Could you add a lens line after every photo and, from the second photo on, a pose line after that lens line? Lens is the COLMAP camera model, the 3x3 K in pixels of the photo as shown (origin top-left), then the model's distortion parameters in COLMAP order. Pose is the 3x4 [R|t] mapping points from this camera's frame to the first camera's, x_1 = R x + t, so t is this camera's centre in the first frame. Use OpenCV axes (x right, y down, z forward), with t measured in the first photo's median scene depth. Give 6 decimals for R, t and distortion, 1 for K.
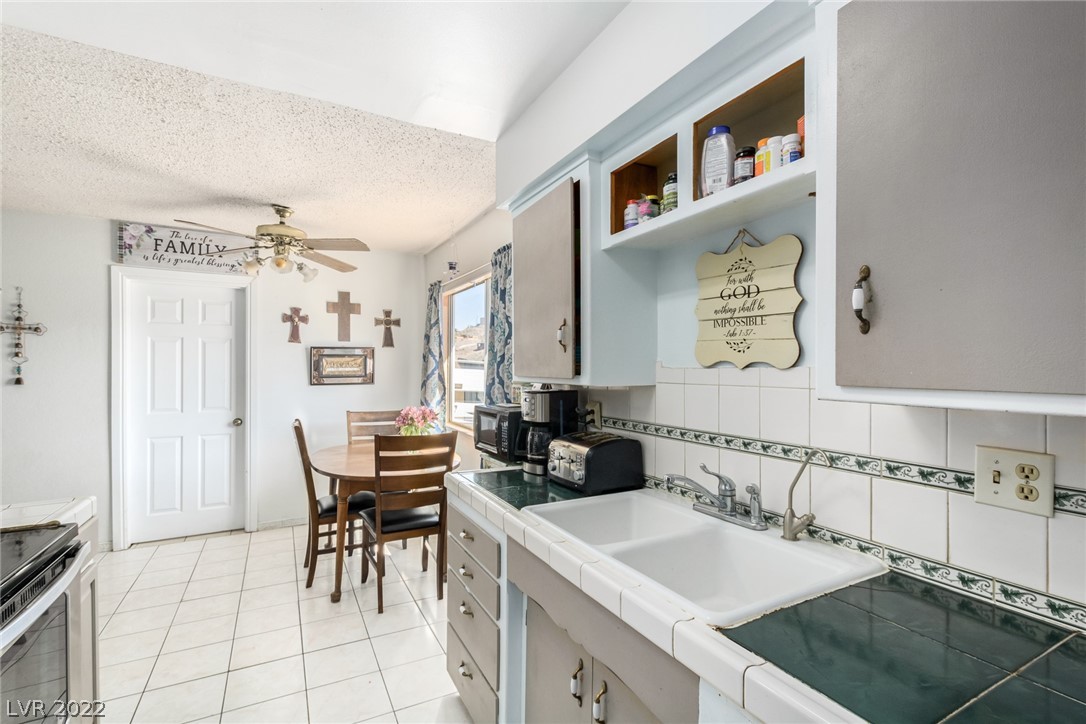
lens RADIAL K [[495.5, 0, 544.0], [0, 495.5, 366.6], [0, 0, 1]] dist [0.002567, 0.000141]
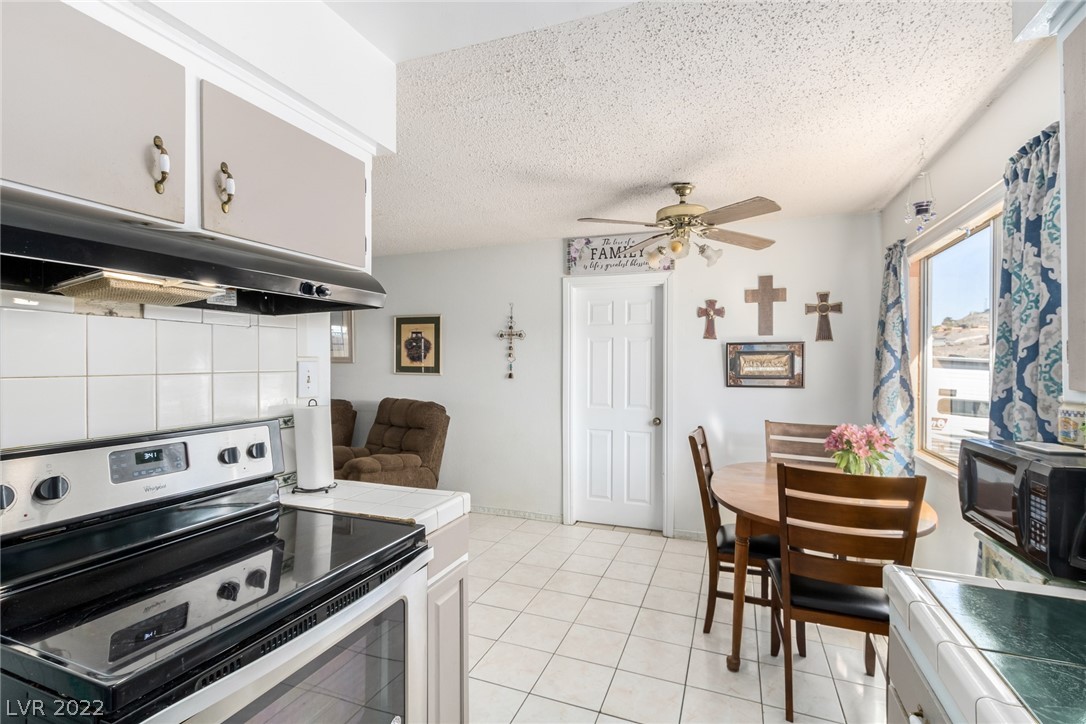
lens RADIAL K [[498.1, 0, 543.4], [0, 498.1, 360.2], [0, 0, 1]] dist [0.002257, 0.000015]
pose [[0.652839, -0.002522, -0.757493, -0.016305], [-0.004759, 0.999961, -0.007430, -0.001555], [0.757482, 0.008455, 0.652801, 0.199481]]
